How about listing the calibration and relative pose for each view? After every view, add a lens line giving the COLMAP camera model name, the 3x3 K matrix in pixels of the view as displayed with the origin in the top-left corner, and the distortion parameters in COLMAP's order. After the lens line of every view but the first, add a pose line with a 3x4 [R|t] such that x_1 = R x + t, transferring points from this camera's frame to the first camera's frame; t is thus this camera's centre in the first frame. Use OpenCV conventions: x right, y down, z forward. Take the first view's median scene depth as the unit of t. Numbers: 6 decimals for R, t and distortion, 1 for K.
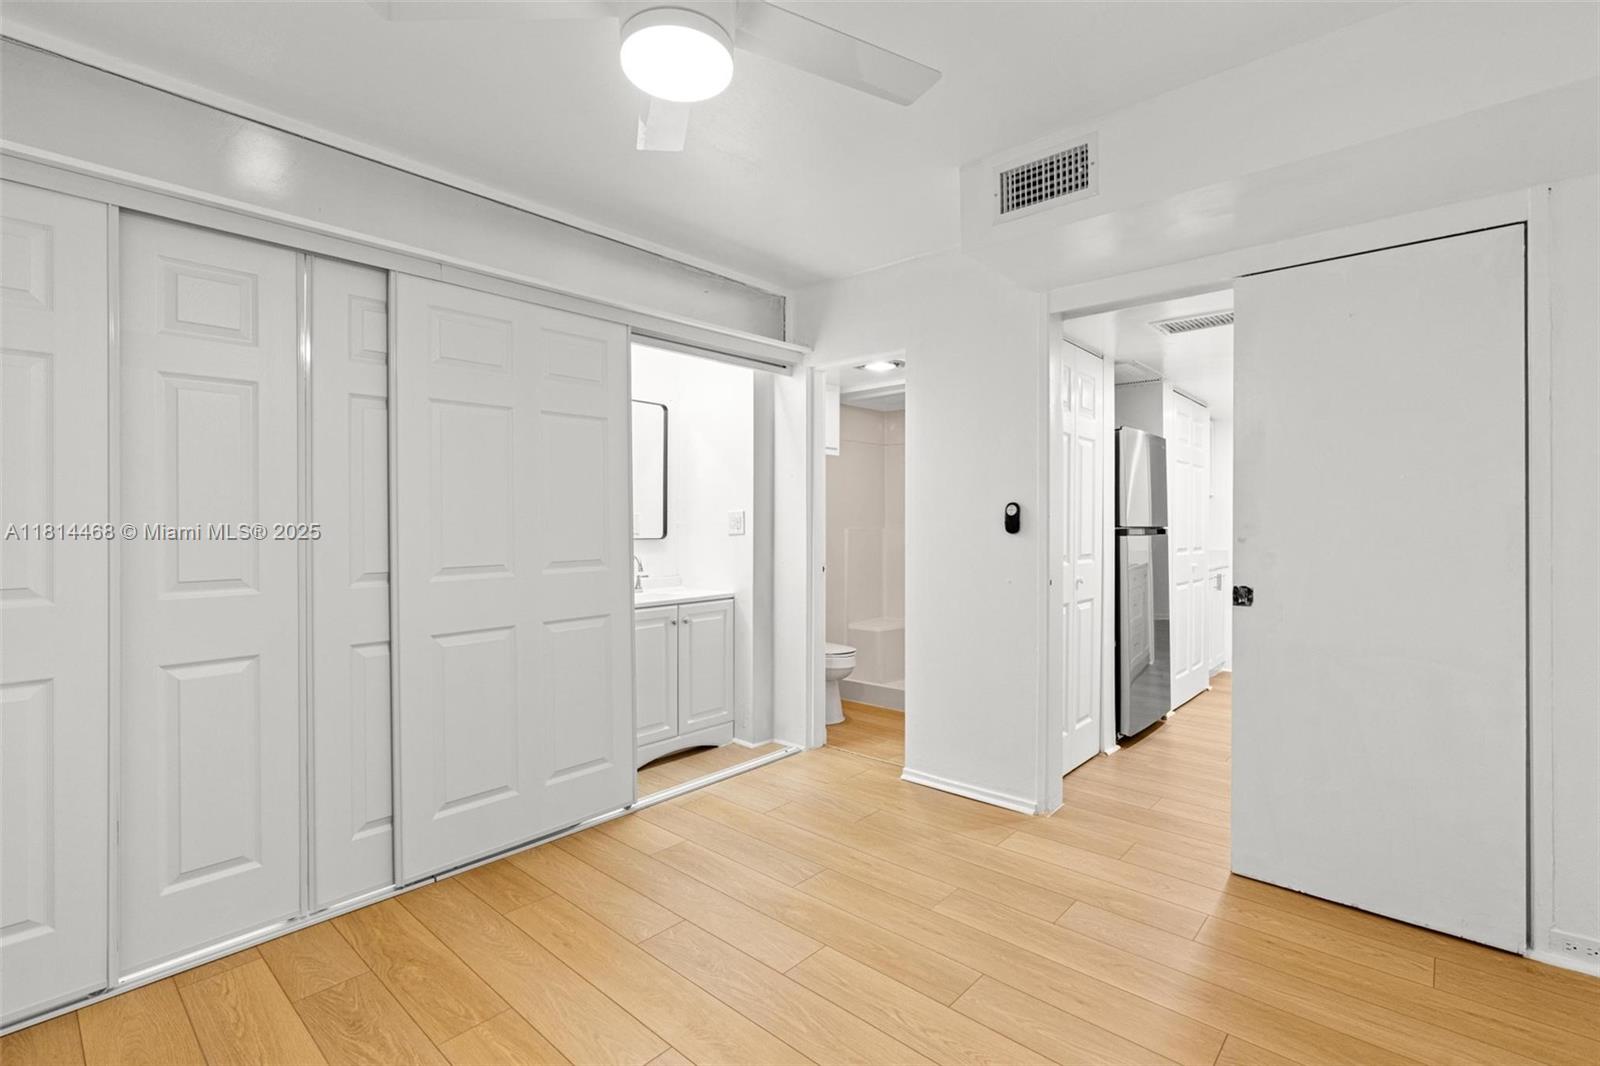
lens RADIAL K [[734.5, 0, 794.2], [0, 734.5, 526.1], [0, 0, 1]] dist [-0.002633, 0.001220]
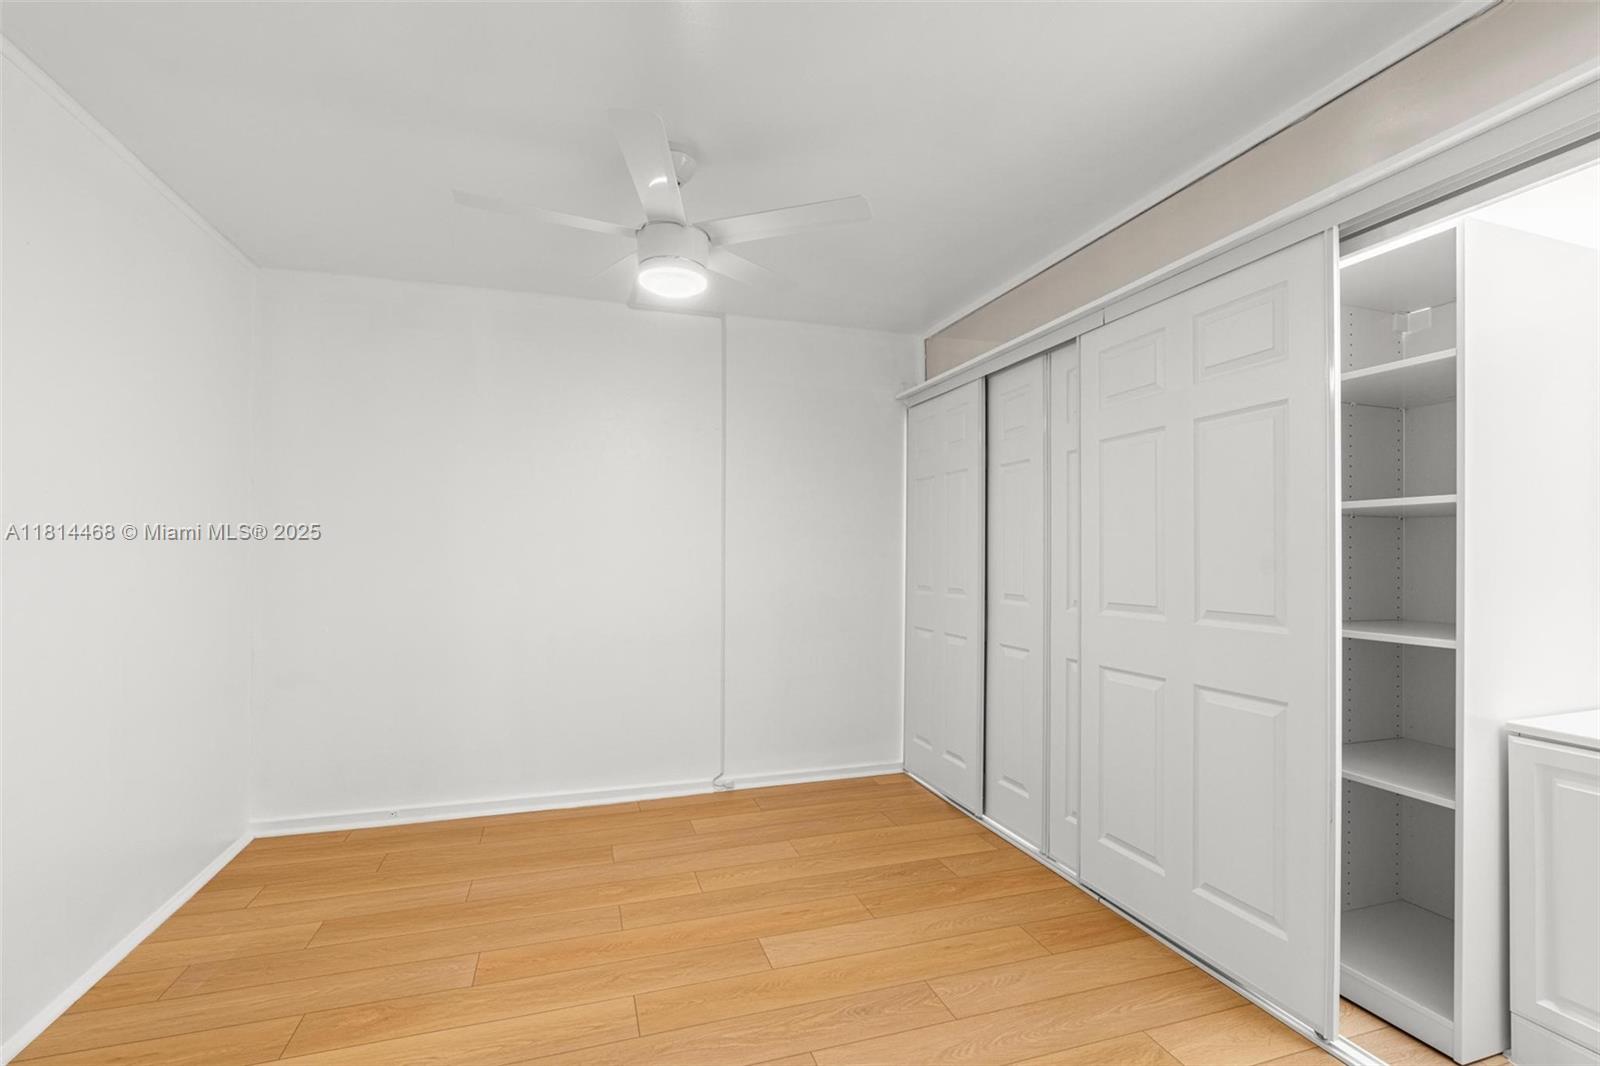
lens RADIAL K [[737.4, 0, 807.5], [0, 737.4, 545.8], [0, 0, 1]] dist [-0.003513, 0.001146]
pose [[-0.510533, -0.013358, -0.859755, 0.674119], [-0.006370, 0.999911, -0.011753, -0.010381], [0.859835, -0.000524, -0.510572, 1.245576]]
